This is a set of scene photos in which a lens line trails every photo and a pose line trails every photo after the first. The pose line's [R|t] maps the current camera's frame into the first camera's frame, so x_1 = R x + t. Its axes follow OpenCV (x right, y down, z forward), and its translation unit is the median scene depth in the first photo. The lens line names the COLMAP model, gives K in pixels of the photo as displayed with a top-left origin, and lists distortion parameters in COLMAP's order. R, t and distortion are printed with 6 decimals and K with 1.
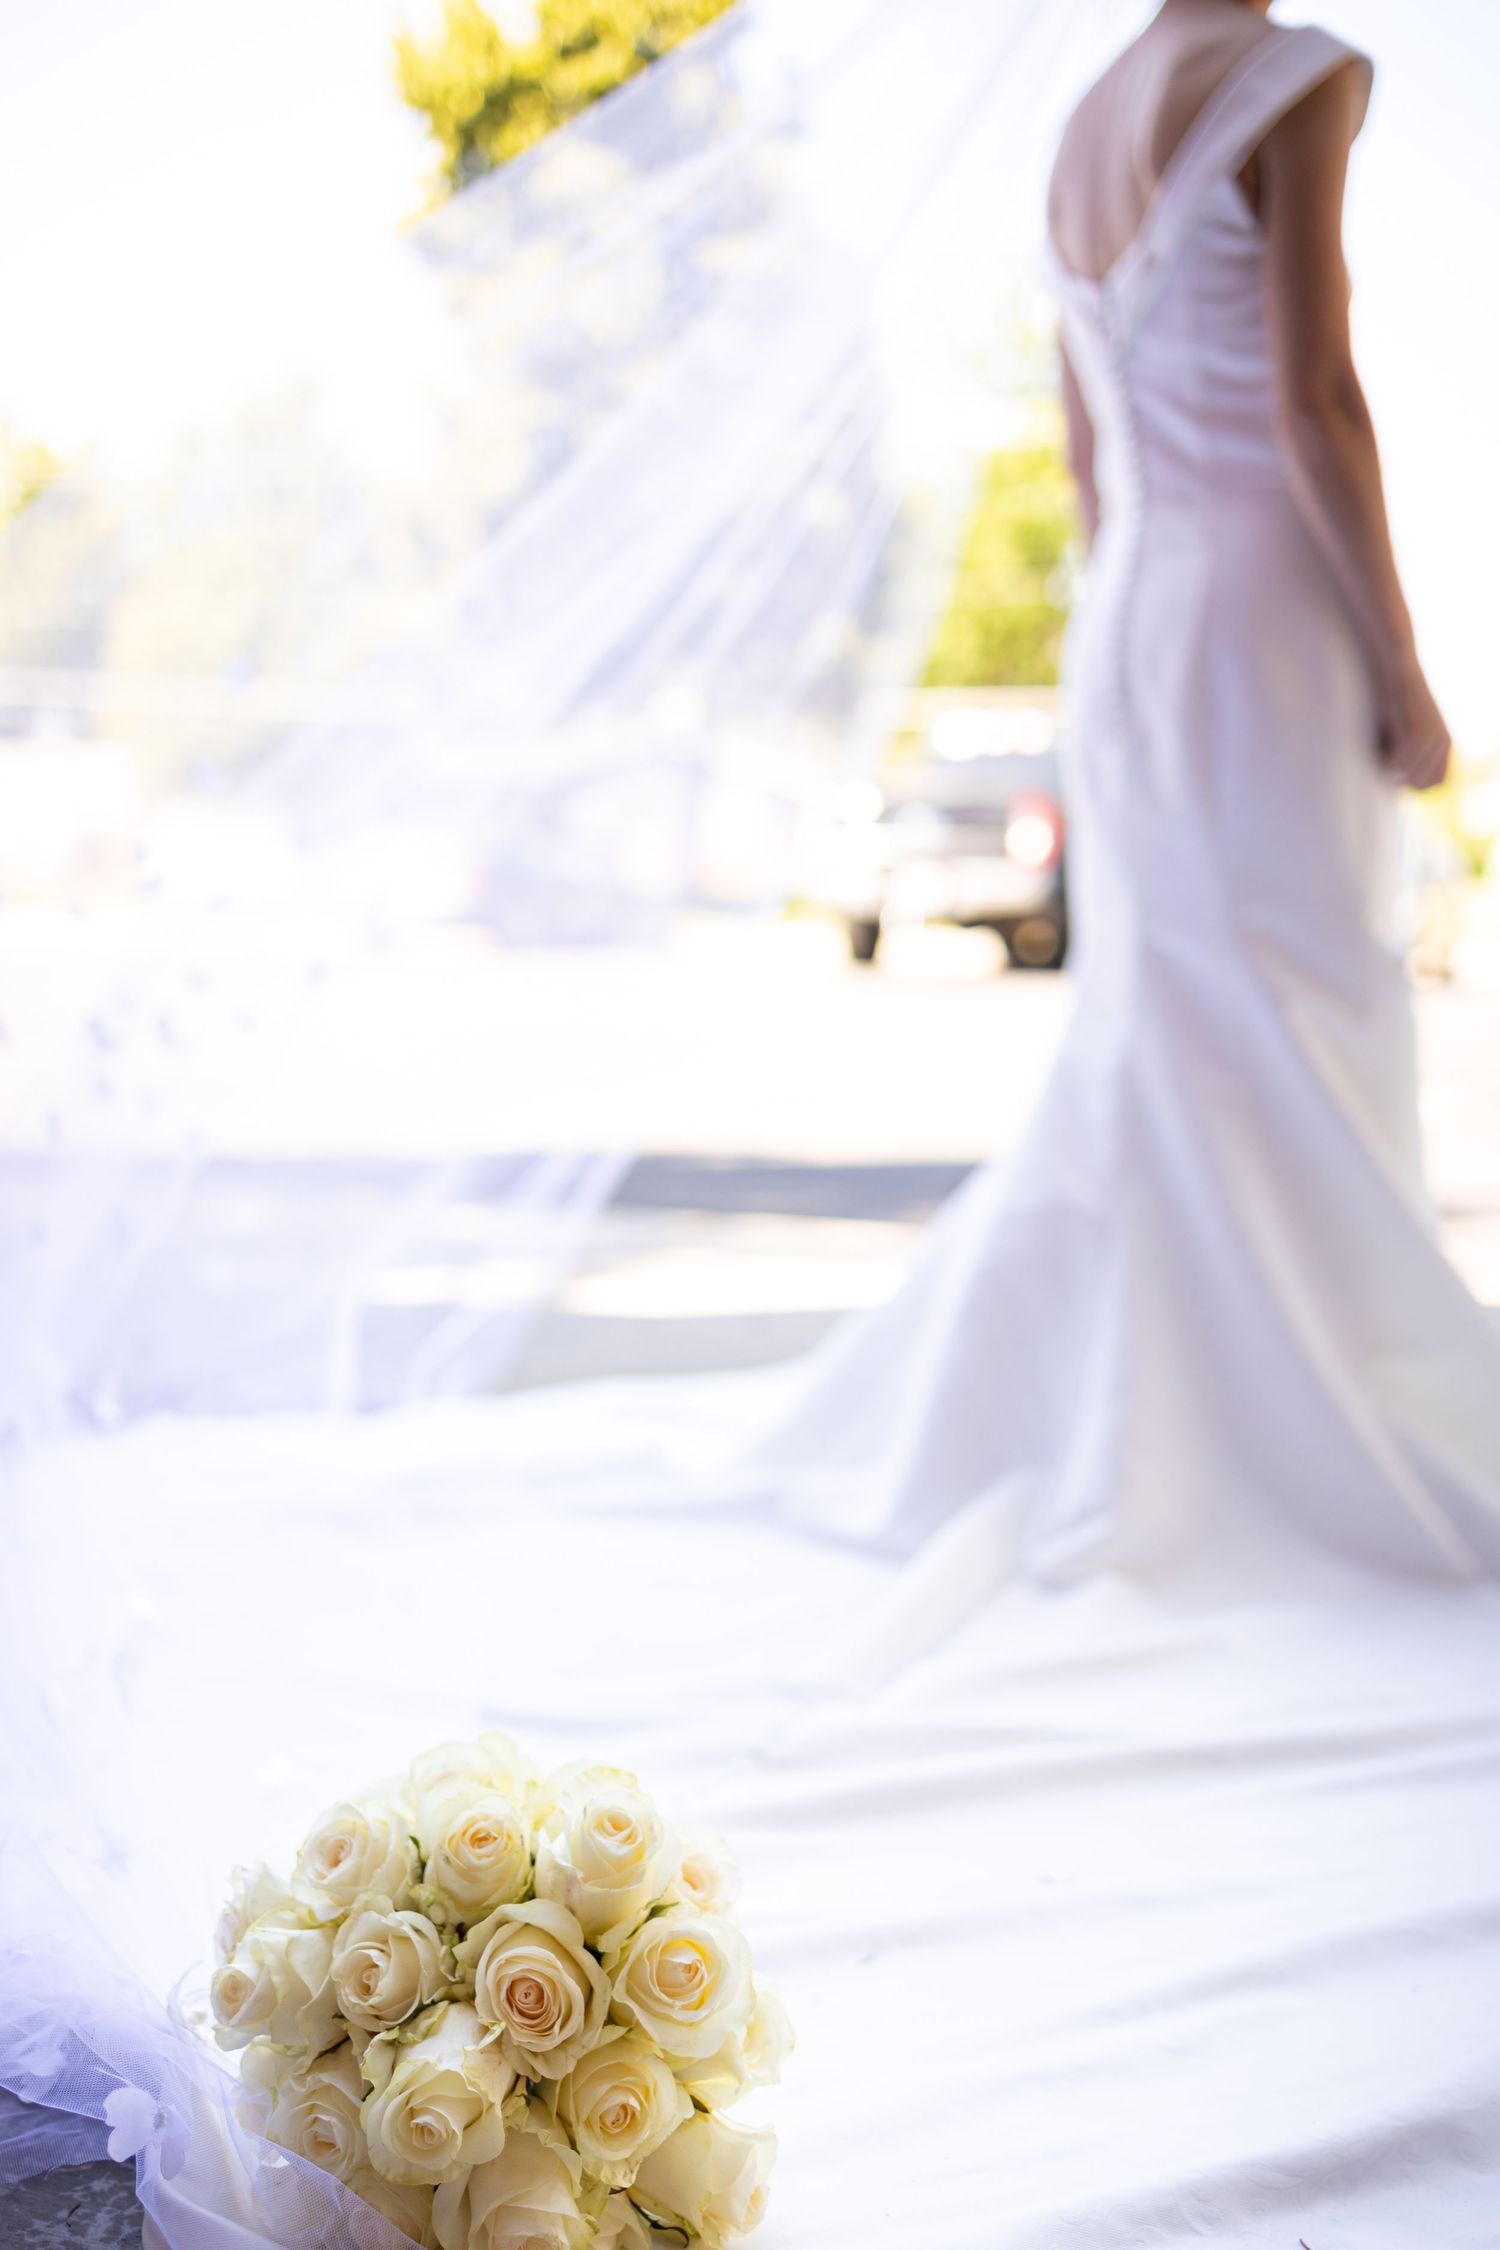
lens RADIAL K [[2177.3, 0, 733.4], [0, 2177.3, 1136.3], [0, 0, 1]] dist [0.003490, 0.000000]
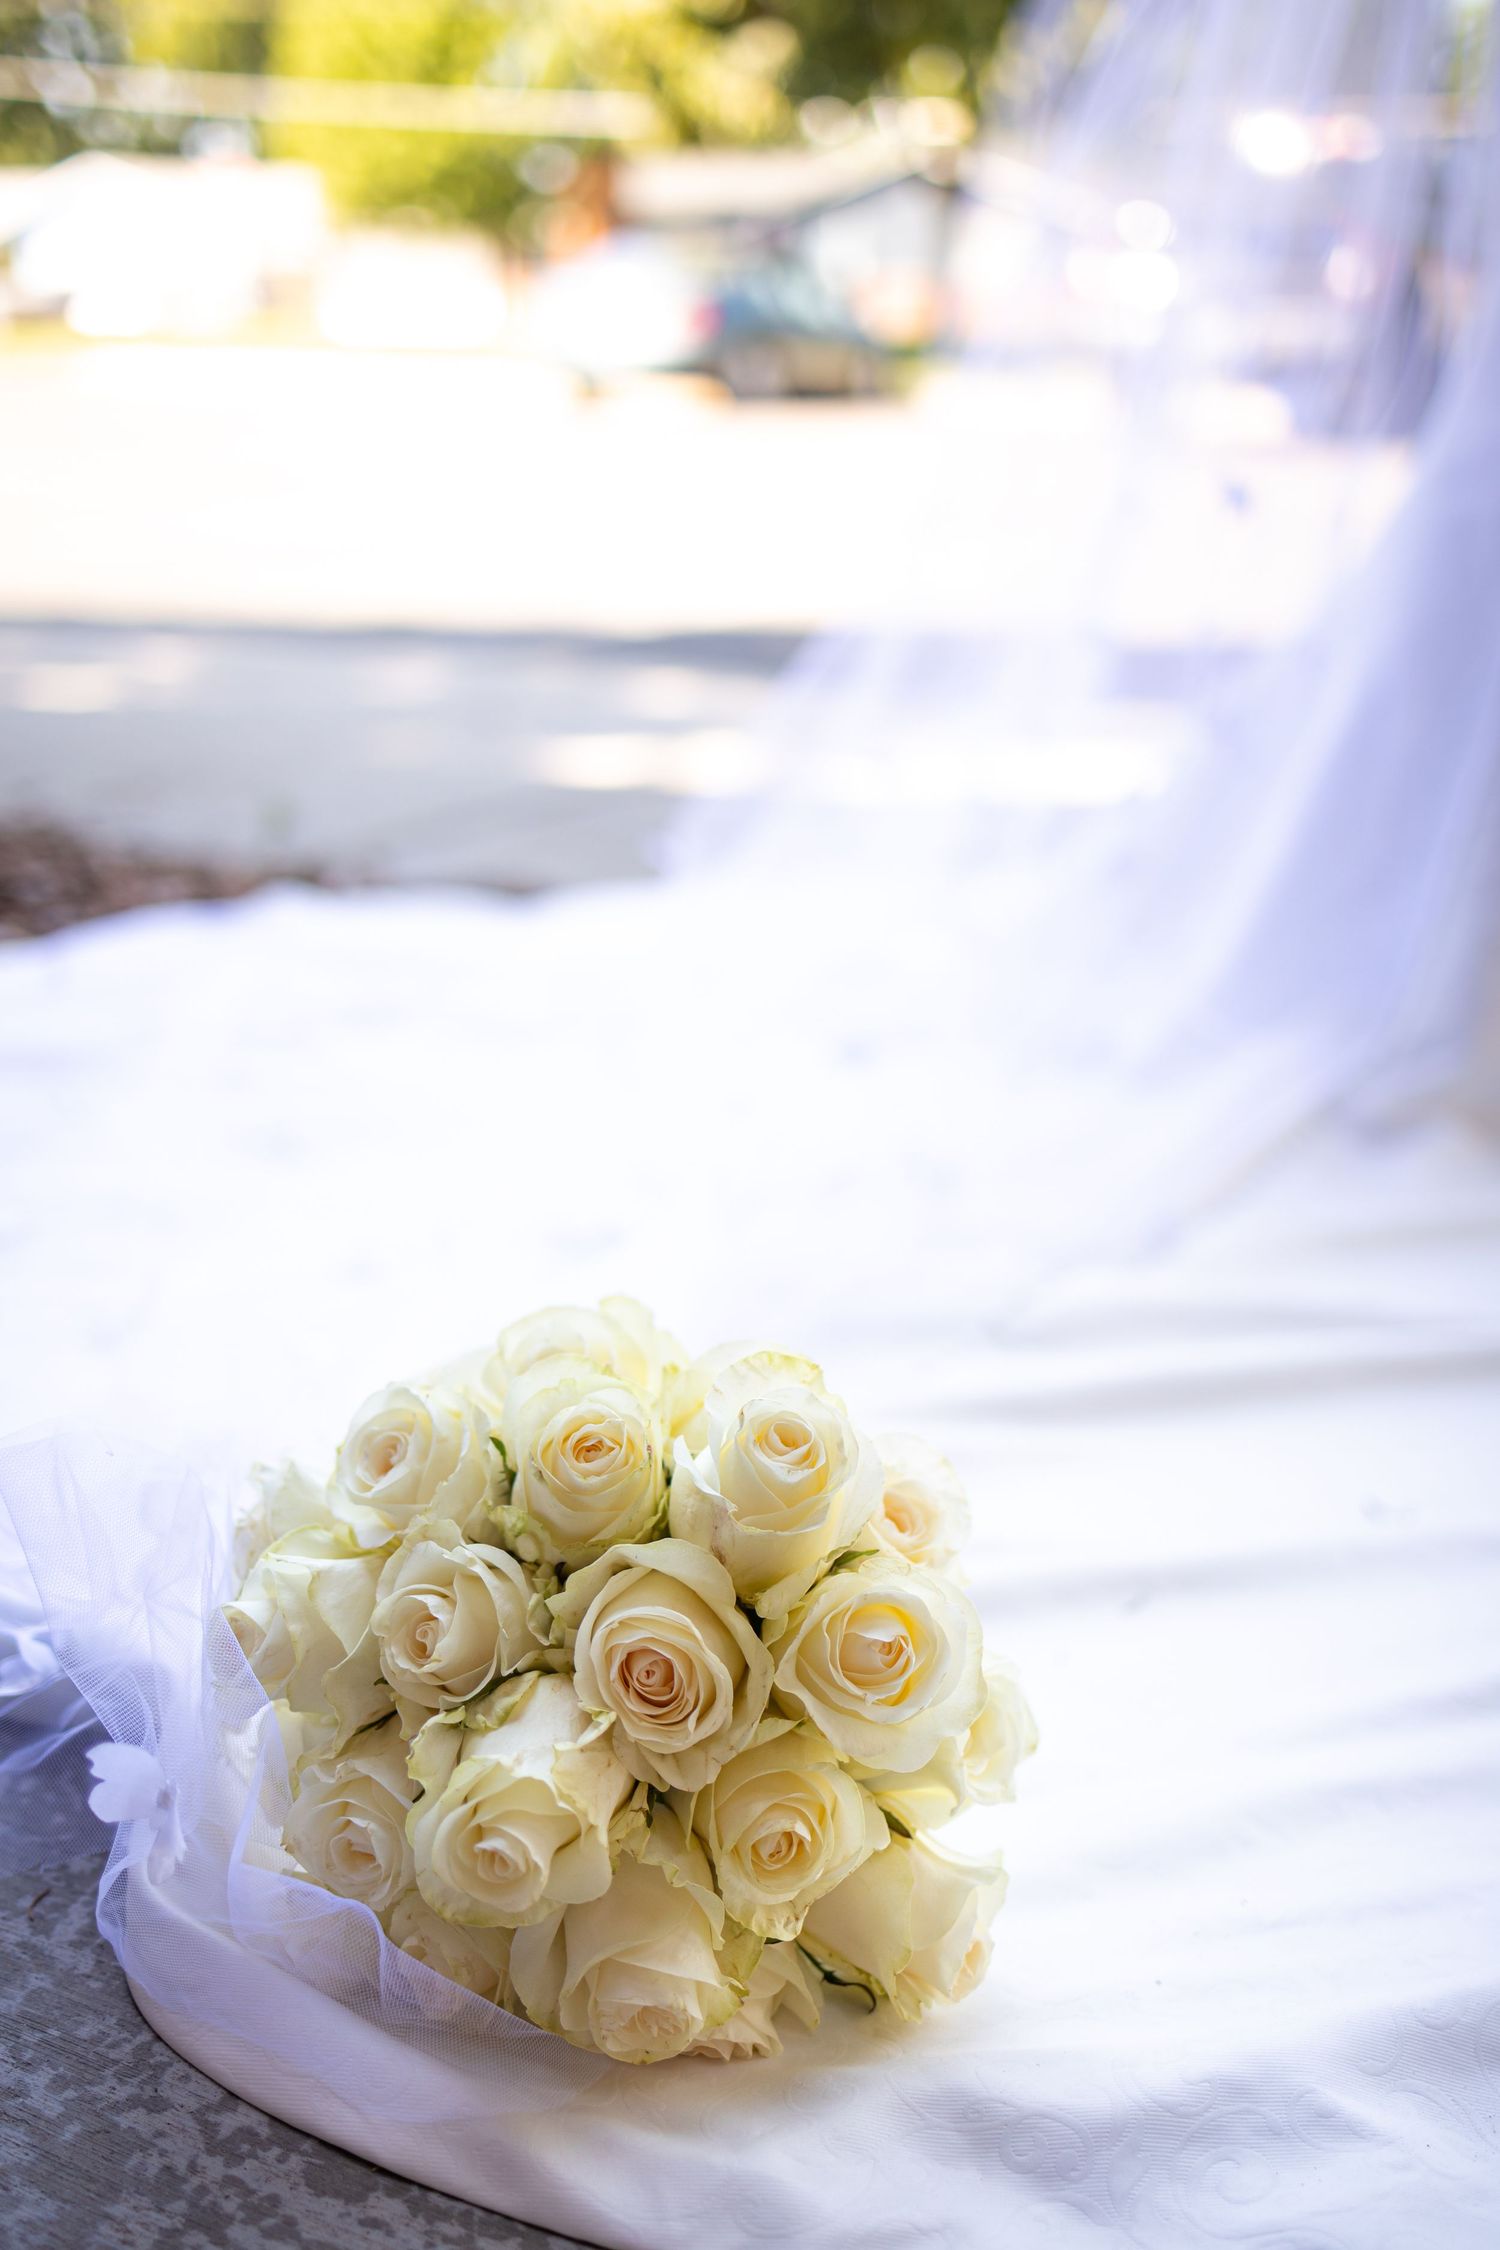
lens RADIAL K [[2335.7, 0, 759.3], [0, 2335.7, 1112.8], [0, 0, 1]] dist [-0.000943, 0.000000]
pose [[0.995540, 0.038807, -0.085984, -0.004369], [-0.020888, 0.979523, 0.200245, 0.071774], [0.091994, -0.197556, 0.975966, 0.310655]]
